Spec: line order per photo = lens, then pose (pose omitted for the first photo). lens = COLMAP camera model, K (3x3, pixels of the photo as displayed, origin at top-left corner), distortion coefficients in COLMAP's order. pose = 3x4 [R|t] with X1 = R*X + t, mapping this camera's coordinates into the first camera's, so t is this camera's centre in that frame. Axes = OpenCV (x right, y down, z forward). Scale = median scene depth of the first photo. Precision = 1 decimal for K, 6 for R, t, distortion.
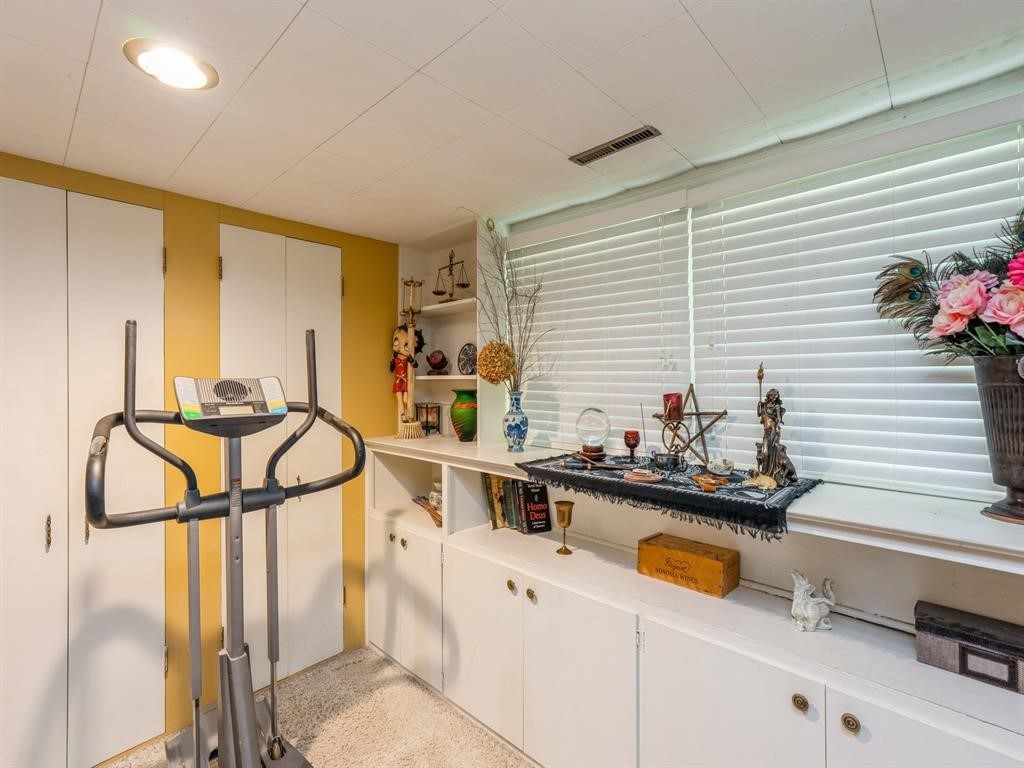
lens RADIAL K [[469.0, 0, 516.1], [0, 469.0, 376.2], [0, 0, 1]] dist [-0.008719, 0.009219]
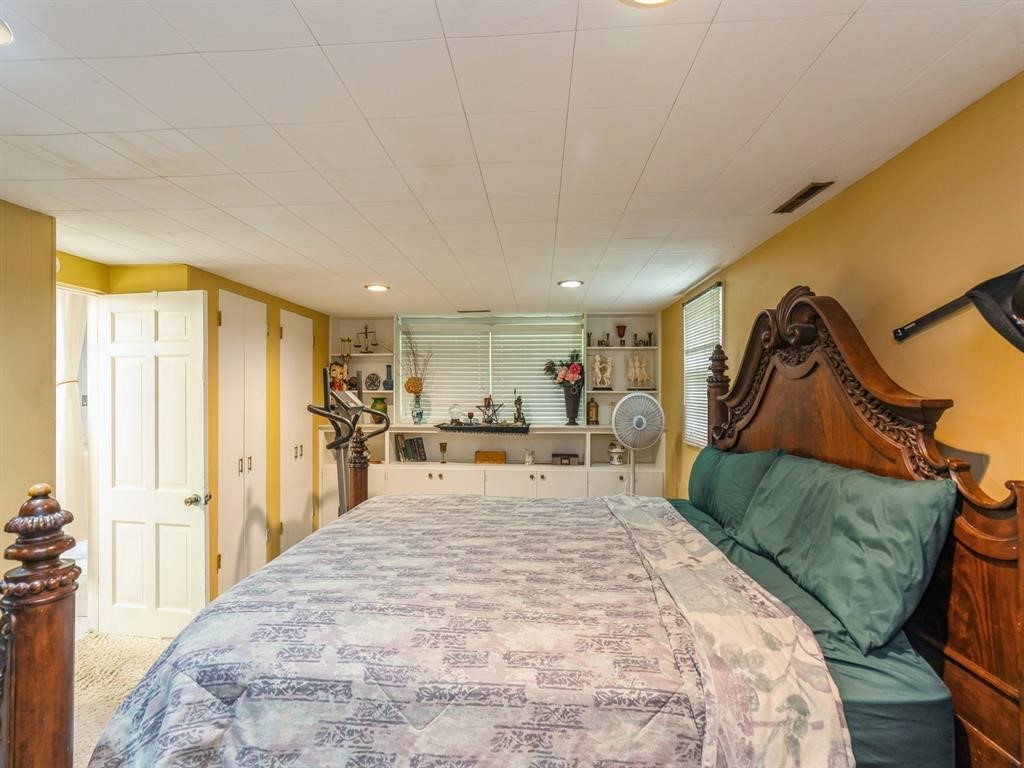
lens RADIAL K [[469.0, 0, 509.0], [0, 469.0, 389.9], [0, 0, 1]] dist [-0.008719, 0.009219]
pose [[0.769727, 0.011911, 0.638262, -1.375288], [-0.008337, 0.999928, -0.008606, 0.011725], [-0.638319, 0.001303, 0.769771, -1.266220]]
